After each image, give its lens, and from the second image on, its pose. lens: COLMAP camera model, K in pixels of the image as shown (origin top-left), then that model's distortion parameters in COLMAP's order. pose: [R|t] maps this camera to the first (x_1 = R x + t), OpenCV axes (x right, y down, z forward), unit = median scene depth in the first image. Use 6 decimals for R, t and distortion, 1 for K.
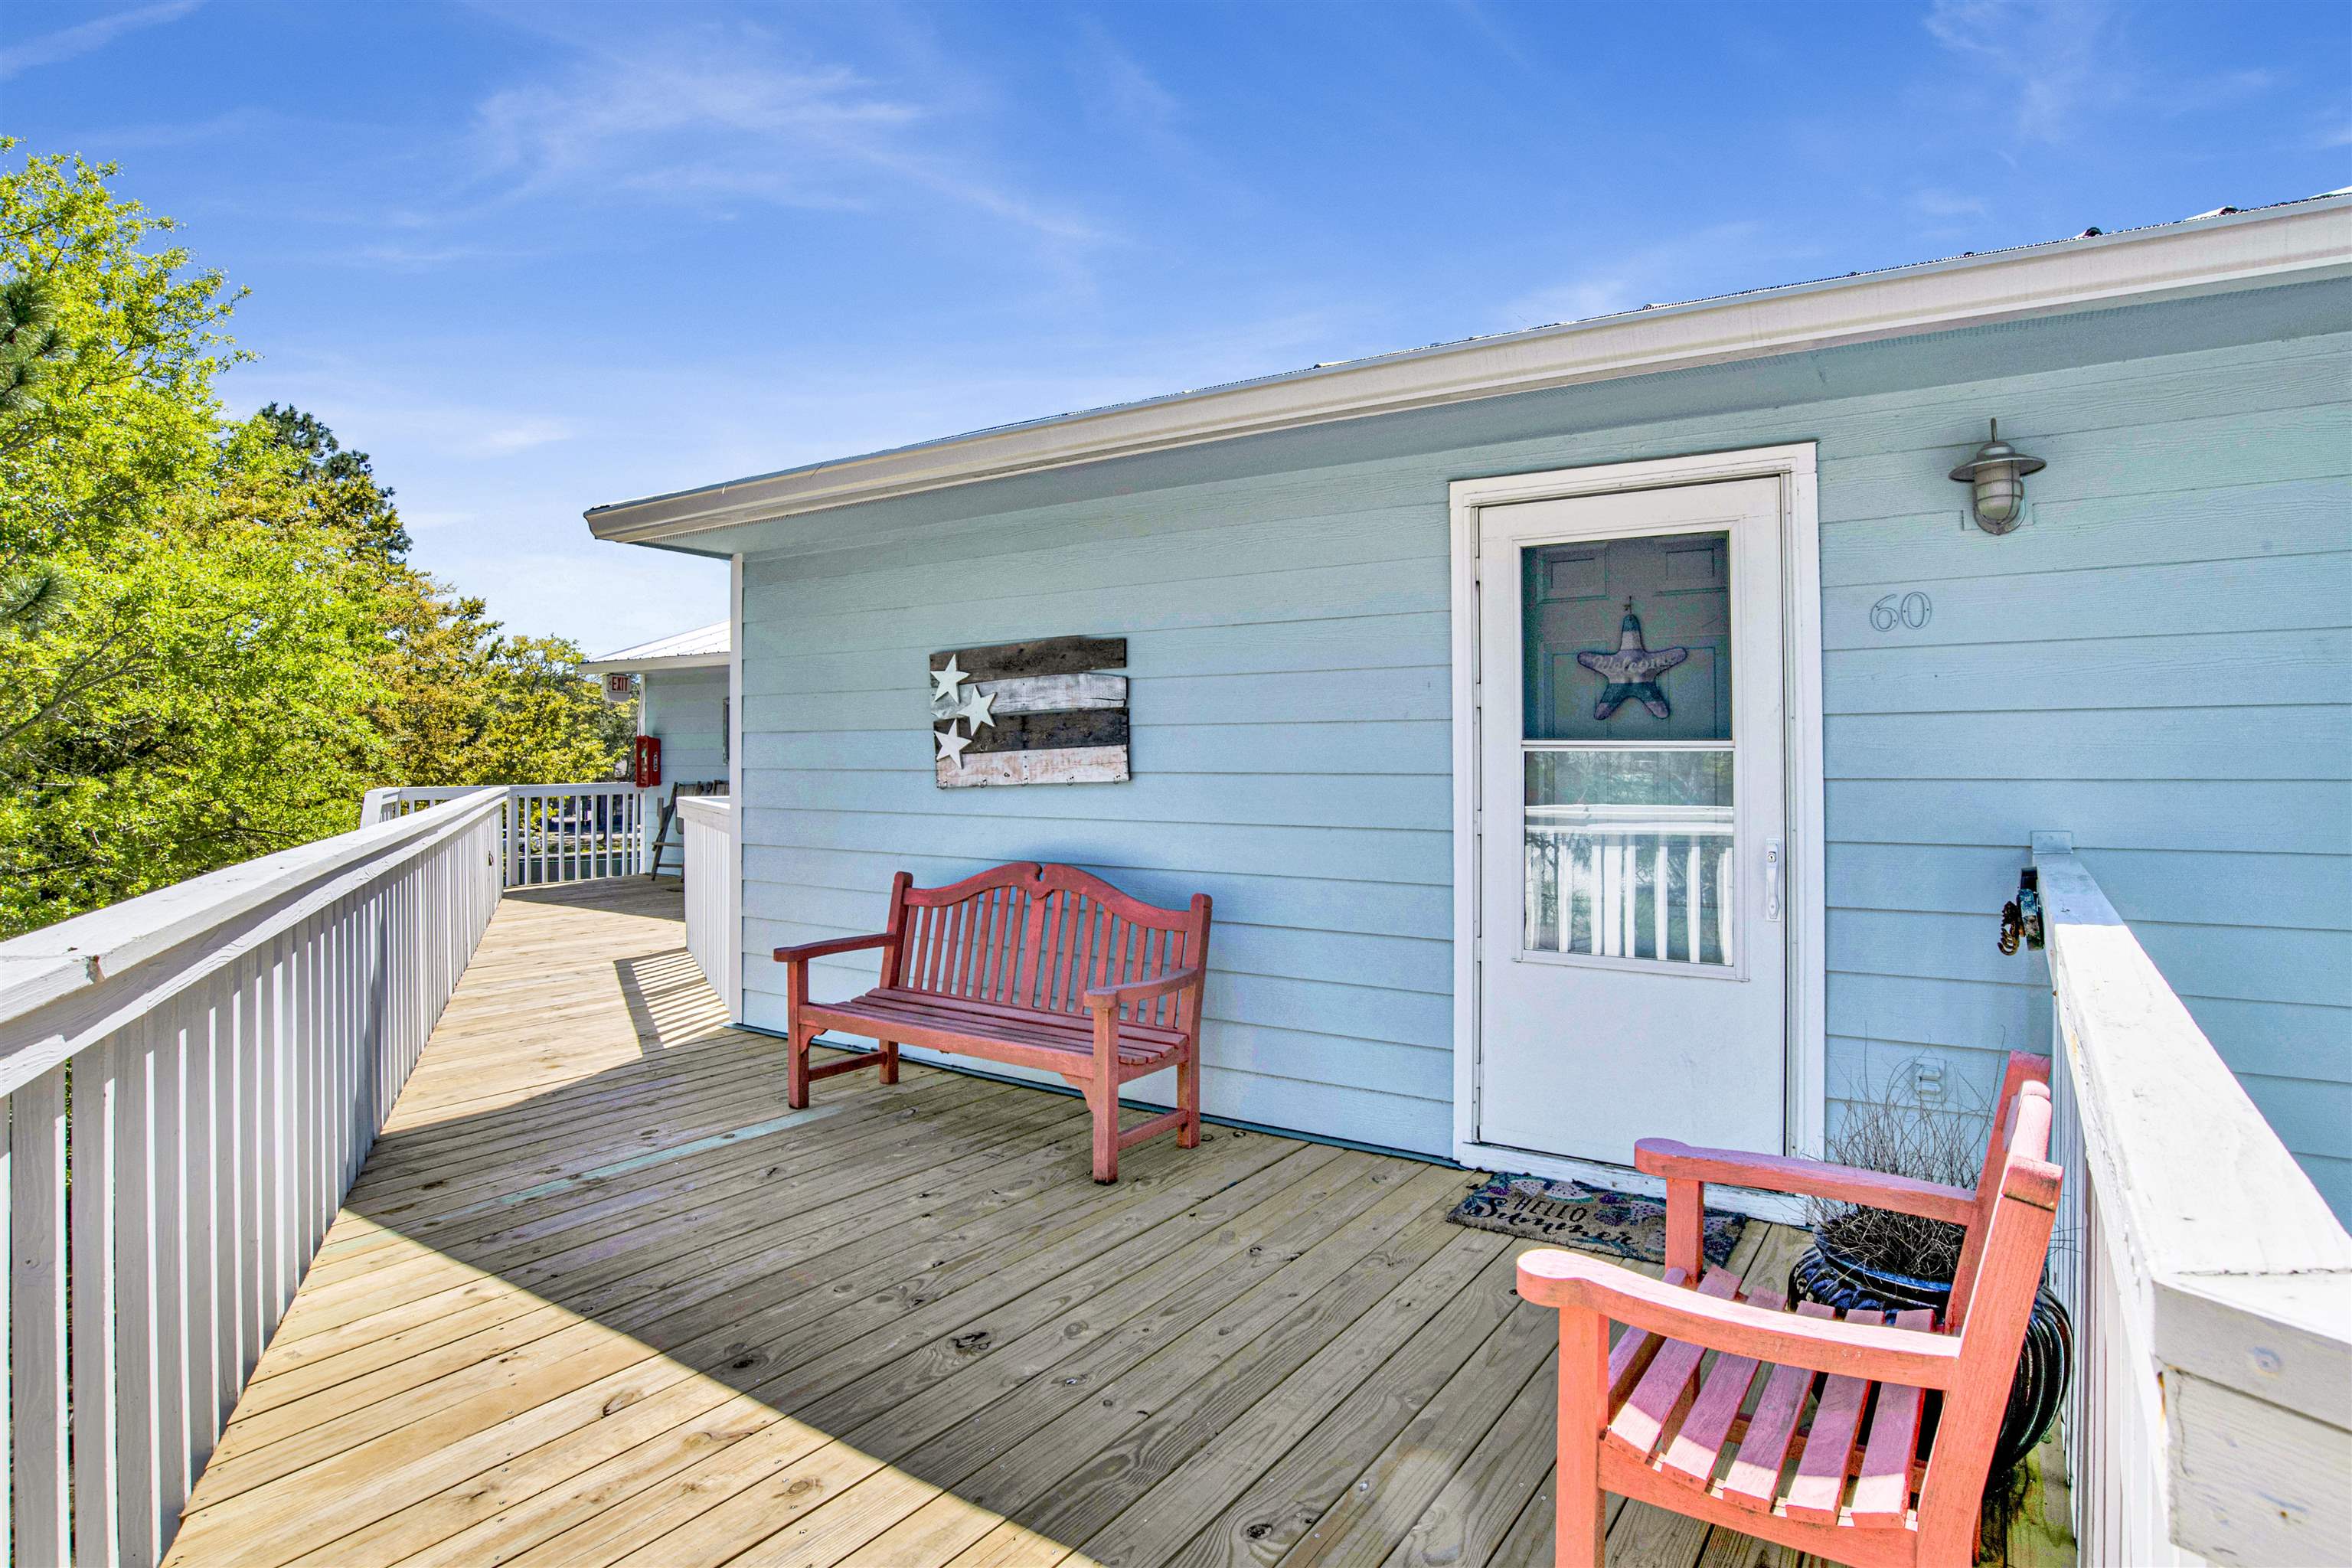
lens RADIAL K [[1257.2, 0, 1182.6], [0, 1257.2, 775.0], [0, 0, 1]] dist [-0.072568, 0.028717]
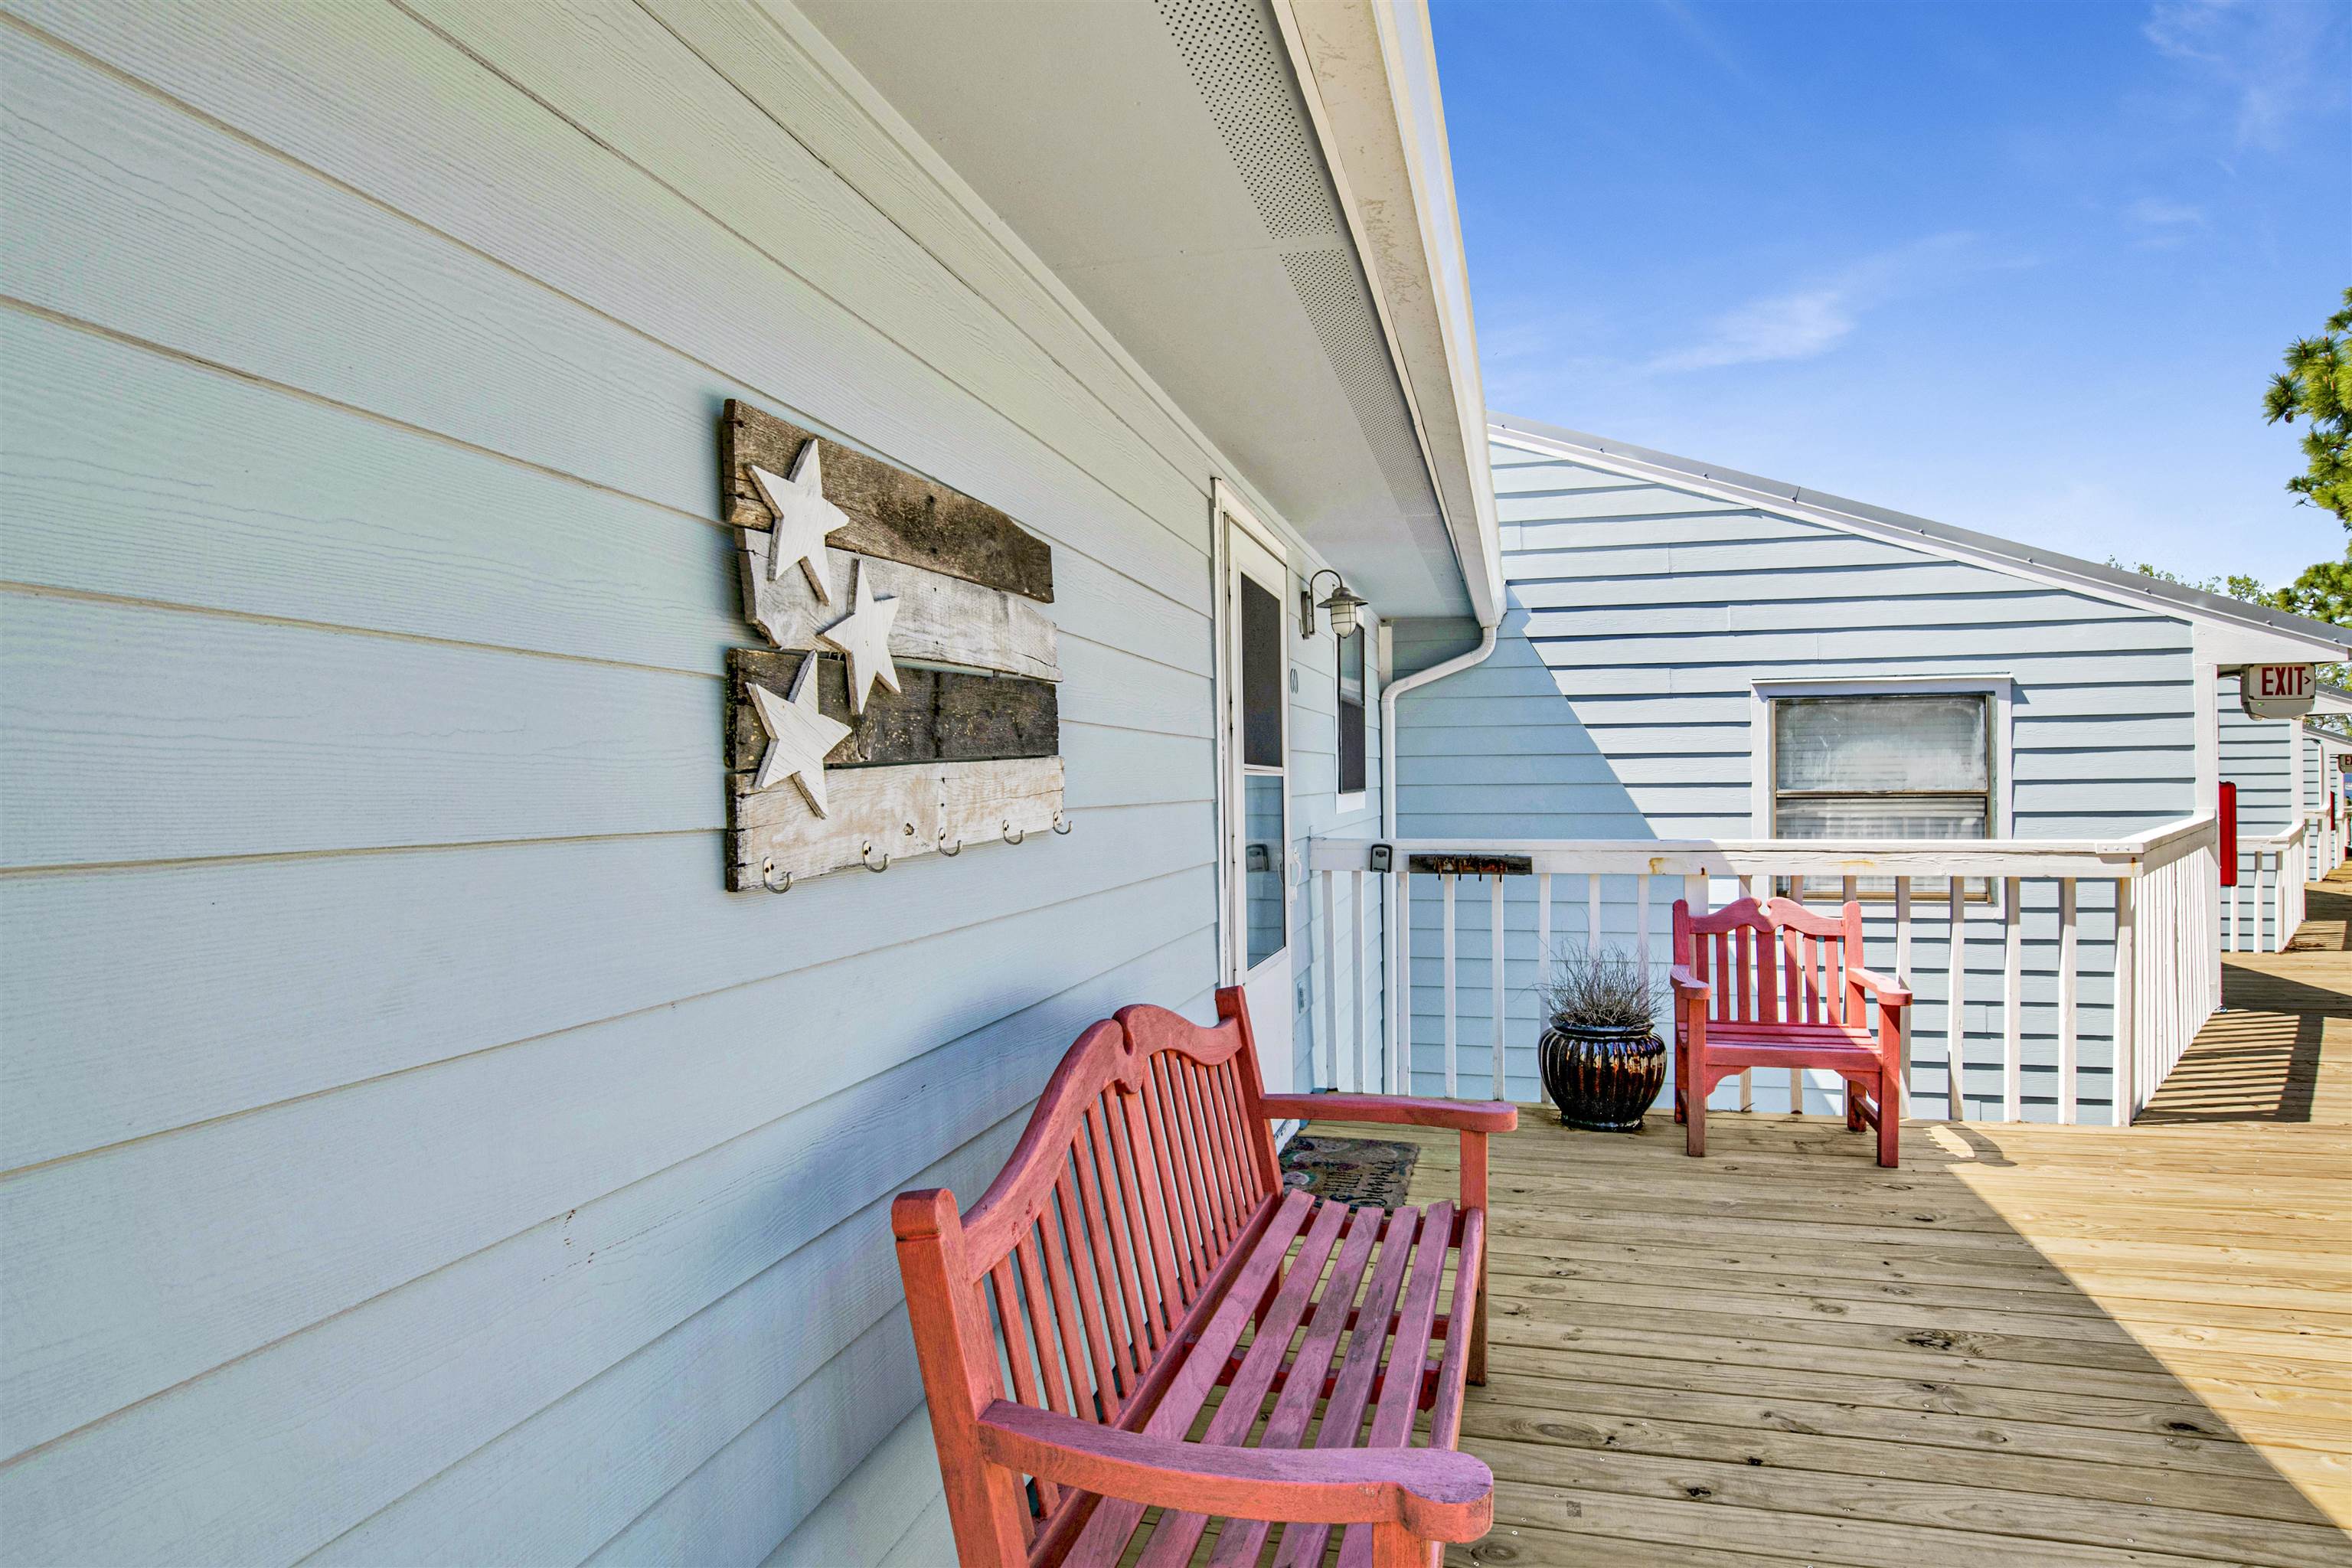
lens RADIAL K [[1257.2, 0, 1182.6], [0, 1257.2, 775.0], [0, 0, 1]] dist [-0.072568, 0.028717]
pose [[-0.313276, 0.007200, 0.949635, -0.525940], [0.020817, 0.999783, -0.000713, -0.014292], [-0.949434, 0.019546, -0.313358, 1.065586]]
